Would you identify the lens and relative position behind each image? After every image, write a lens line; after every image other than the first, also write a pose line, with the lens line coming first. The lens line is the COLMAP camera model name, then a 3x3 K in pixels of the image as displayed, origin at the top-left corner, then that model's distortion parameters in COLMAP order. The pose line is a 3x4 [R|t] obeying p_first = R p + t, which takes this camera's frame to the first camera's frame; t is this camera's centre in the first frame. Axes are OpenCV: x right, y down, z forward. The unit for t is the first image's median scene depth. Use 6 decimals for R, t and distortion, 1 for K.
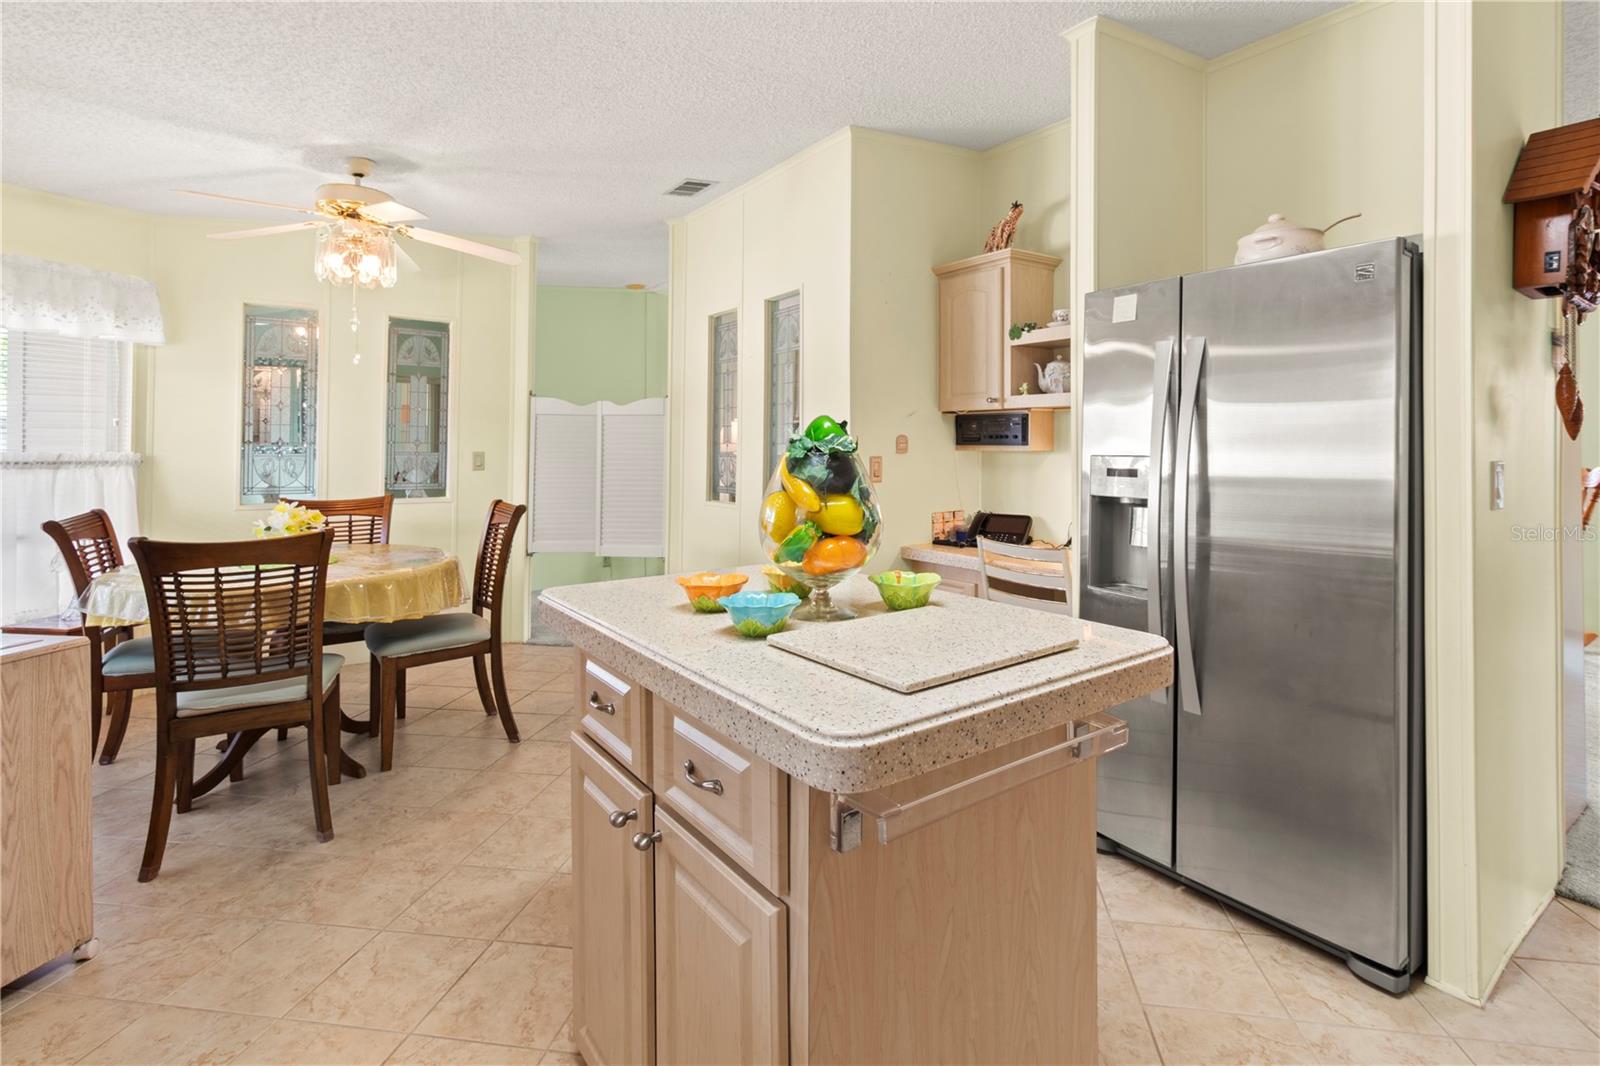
lens RADIAL K [[776.9, 0, 836.9], [0, 776.9, 446.0], [0, 0, 1]] dist [0.002048, 0.000199]
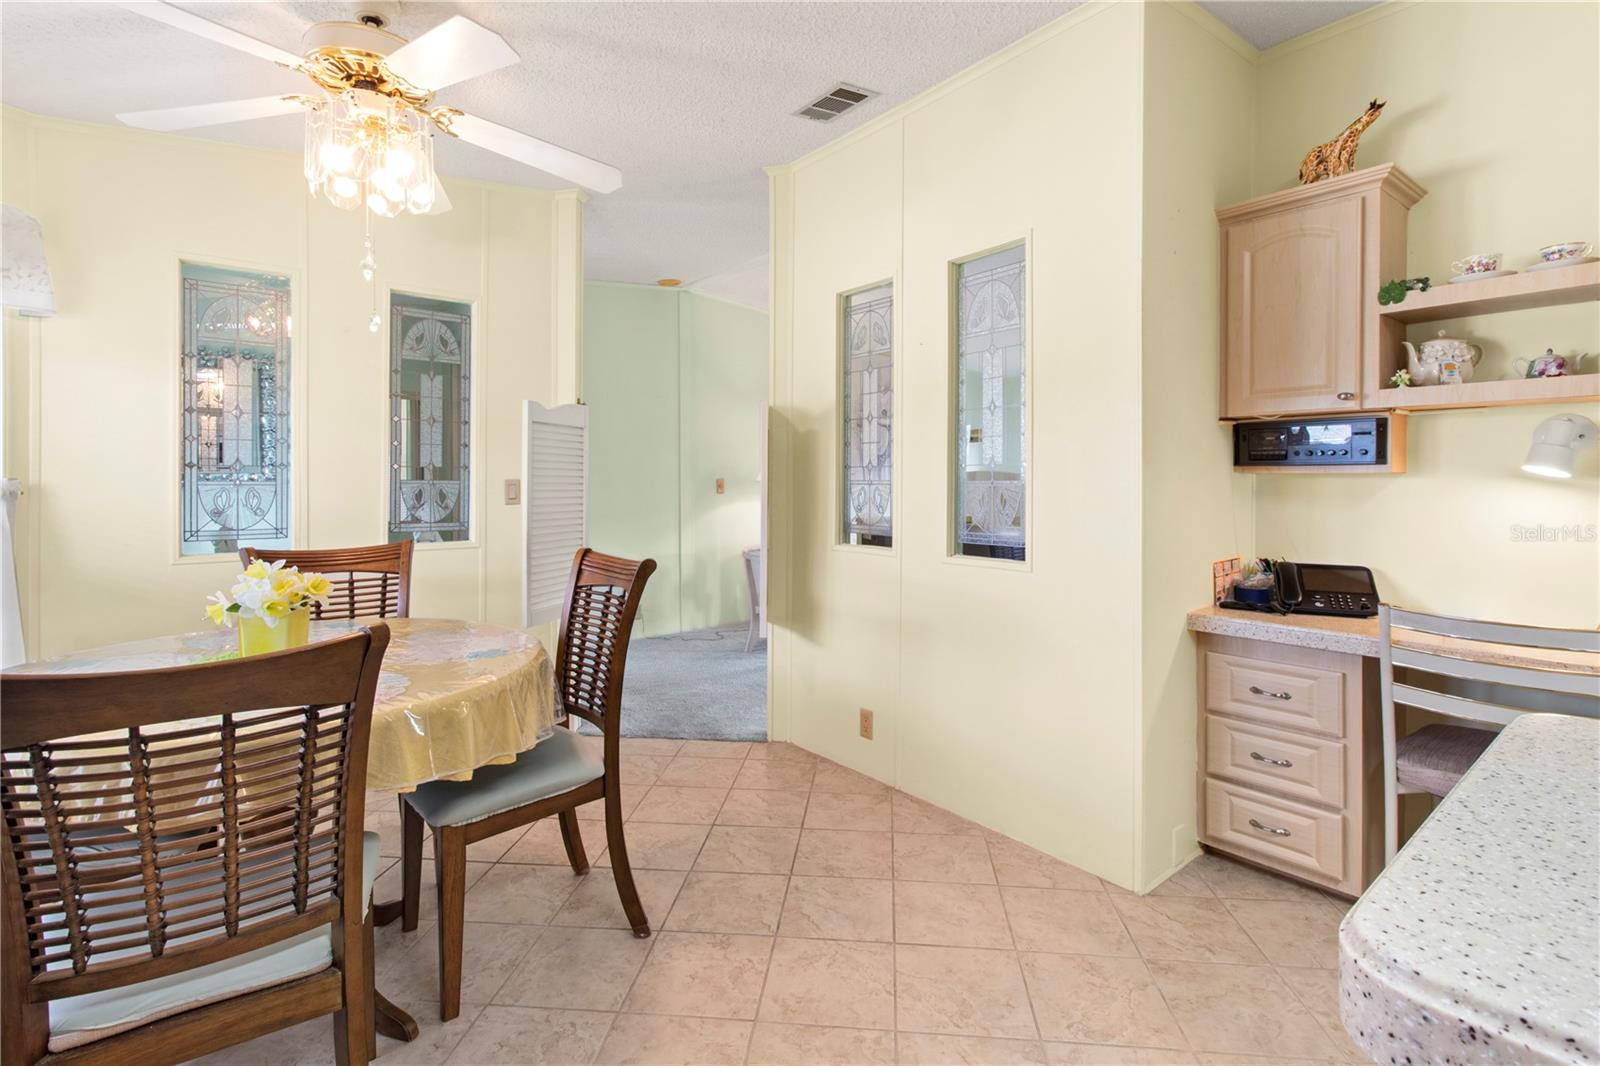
lens RADIAL K [[758.2, 0, 820.1], [0, 758.2, 492.4], [0, 0, 1]] dist [0.000927, -0.000220]
pose [[0.998736, -0.003318, 0.050158, -0.279642], [0.002473, 0.999854, 0.016902, 0.011363], [-0.050207, -0.016757, 0.998598, 0.359849]]
